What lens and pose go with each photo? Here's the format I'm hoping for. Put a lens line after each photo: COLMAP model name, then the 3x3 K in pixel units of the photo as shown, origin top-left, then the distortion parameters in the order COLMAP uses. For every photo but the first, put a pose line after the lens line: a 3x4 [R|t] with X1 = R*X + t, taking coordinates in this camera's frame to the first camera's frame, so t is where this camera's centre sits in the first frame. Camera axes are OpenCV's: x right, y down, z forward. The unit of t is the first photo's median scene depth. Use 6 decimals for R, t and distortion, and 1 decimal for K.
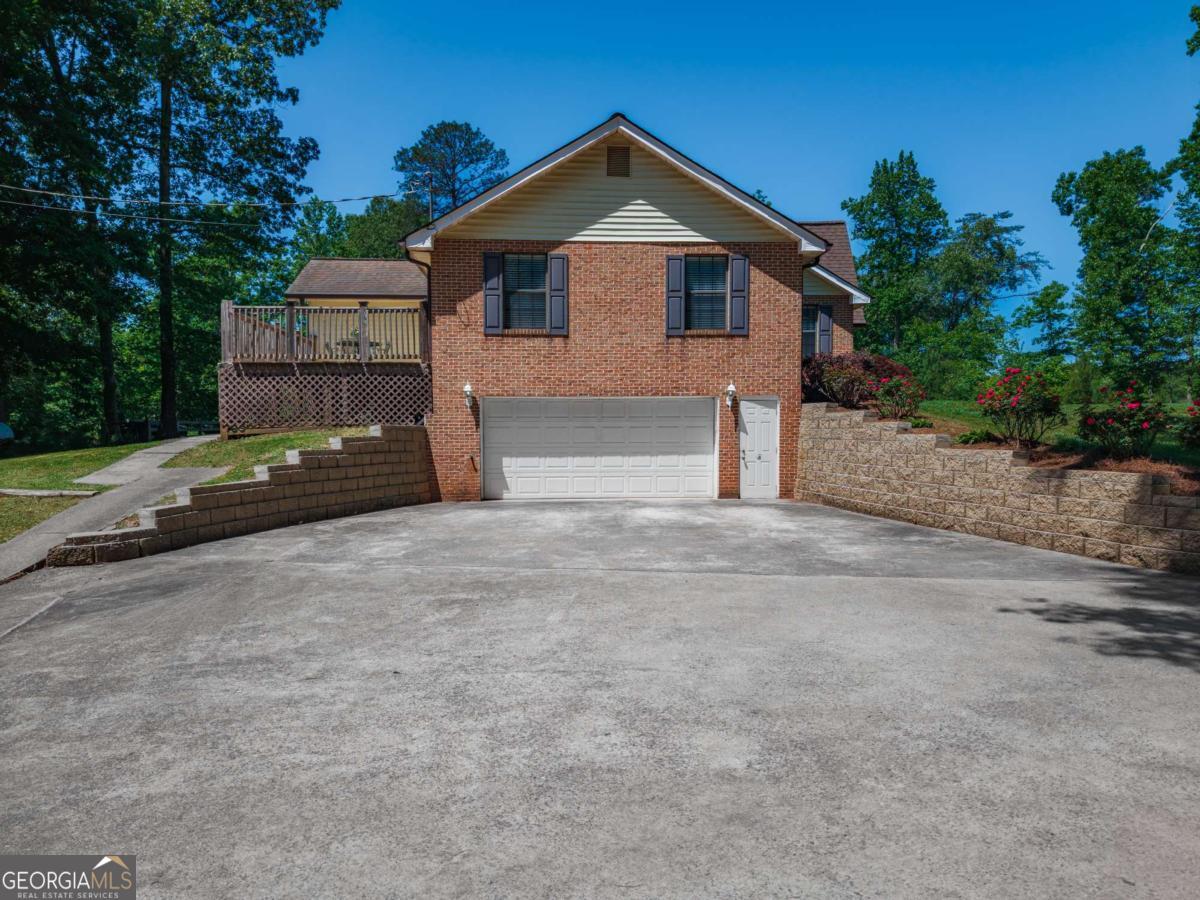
lens RADIAL K [[804.4, 0, 617.8], [0, 804.4, 470.1], [0, 0, 1]] dist [0.033647, -0.037496]
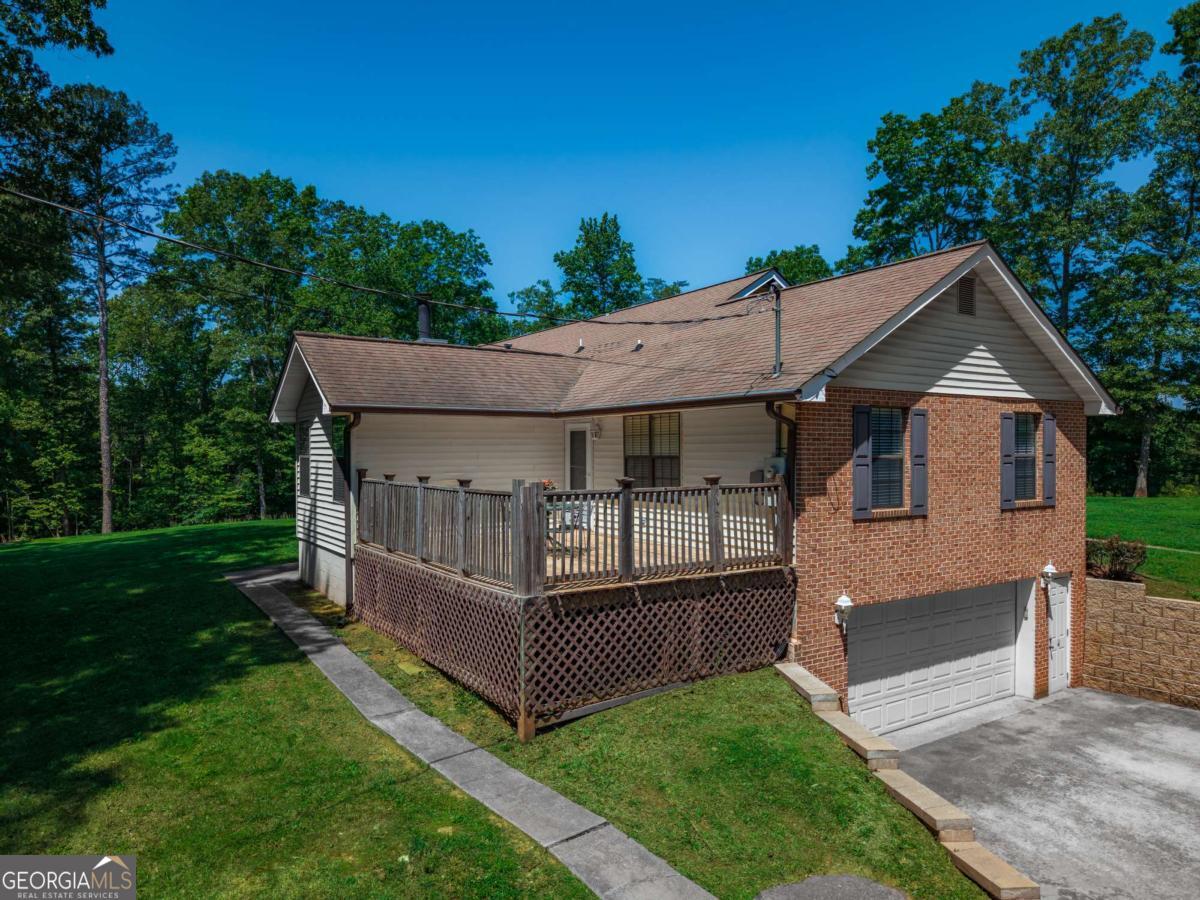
lens RADIAL K [[816.1, 0, 600.0], [0, 816.1, 450.0], [0, 0, 1]] dist [0.026075, -0.032355]
pose [[0.862573, 0.001460, 0.505931, -0.691967], [0.021902, 0.998951, -0.040224, -0.198153], [-0.505459, 0.045778, 0.861636, 0.474754]]
